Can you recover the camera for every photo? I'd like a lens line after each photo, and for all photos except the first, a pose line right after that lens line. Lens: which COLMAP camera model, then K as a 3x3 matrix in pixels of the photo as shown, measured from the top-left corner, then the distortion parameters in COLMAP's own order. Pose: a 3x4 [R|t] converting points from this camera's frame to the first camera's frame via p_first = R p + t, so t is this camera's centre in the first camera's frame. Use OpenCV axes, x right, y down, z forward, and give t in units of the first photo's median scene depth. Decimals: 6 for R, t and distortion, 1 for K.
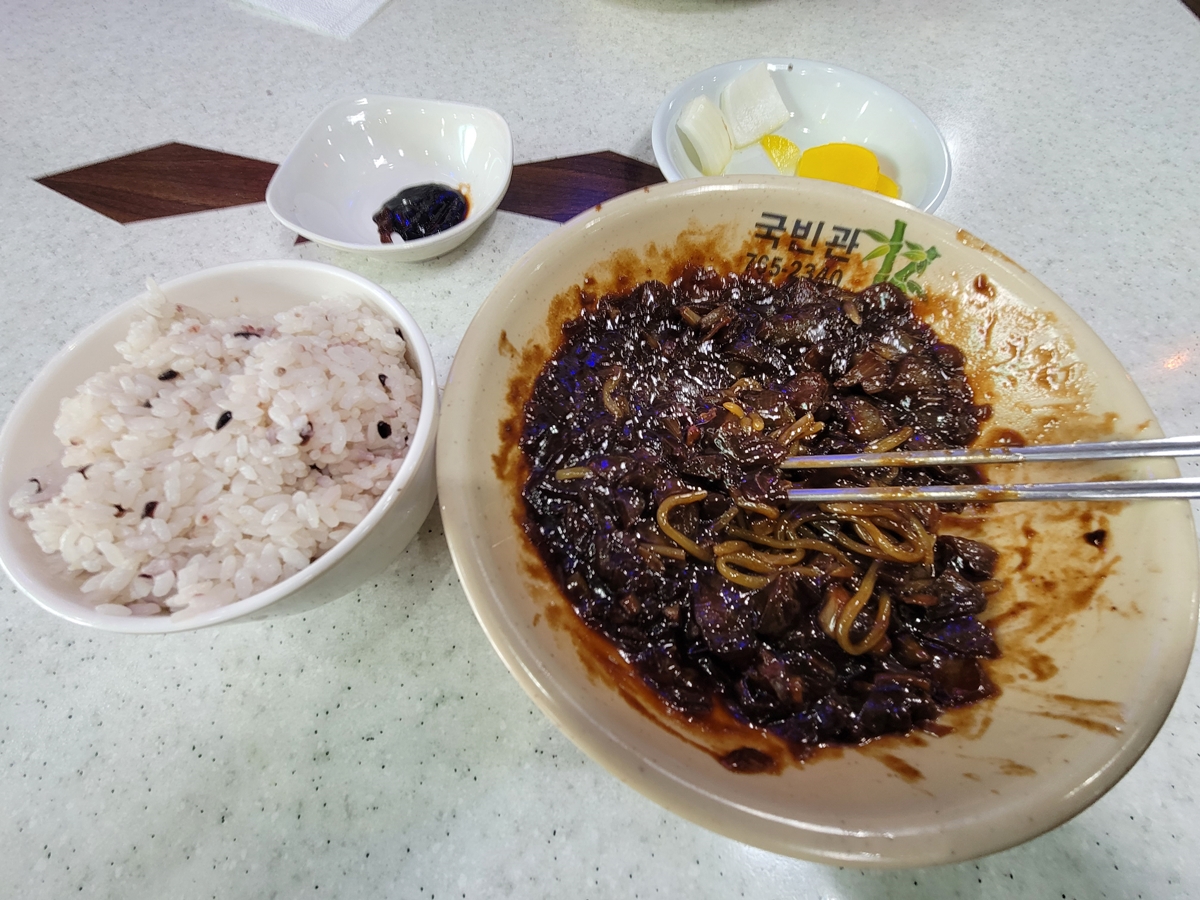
lens RADIAL K [[480.4, 0, 600.0], [0, 480.4, 450.0], [0, 0, 1]] dist [0.000078, 0.000247]
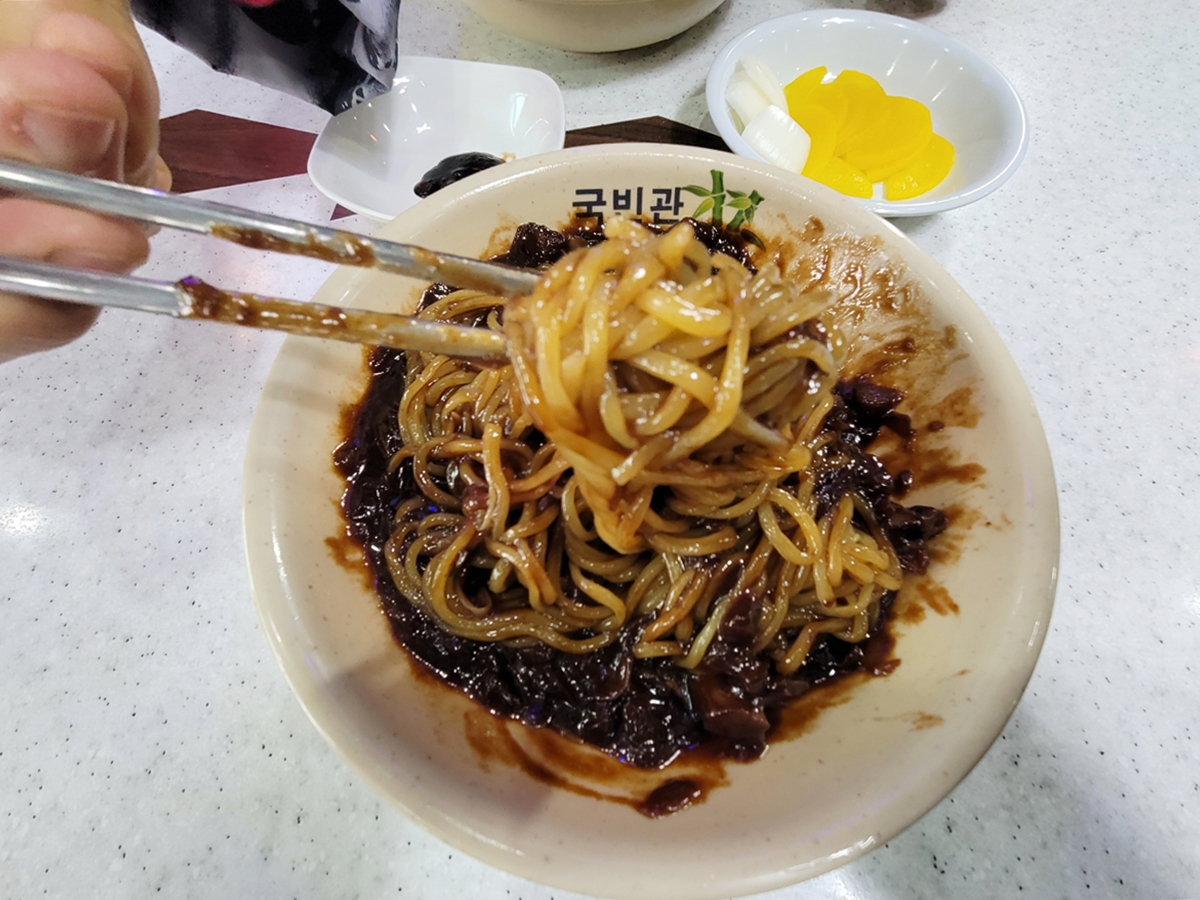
lens RADIAL K [[485.5, 0, 600.0], [0, 485.5, 450.0], [0, 0, 1]] dist [-0.000538, 0.000061]
pose [[0.961051, -0.257366, 0.100717, 0.171003], [0.253272, 0.966011, 0.051731, -0.054935], [-0.110607, -0.024207, 0.993569, 0.067704]]
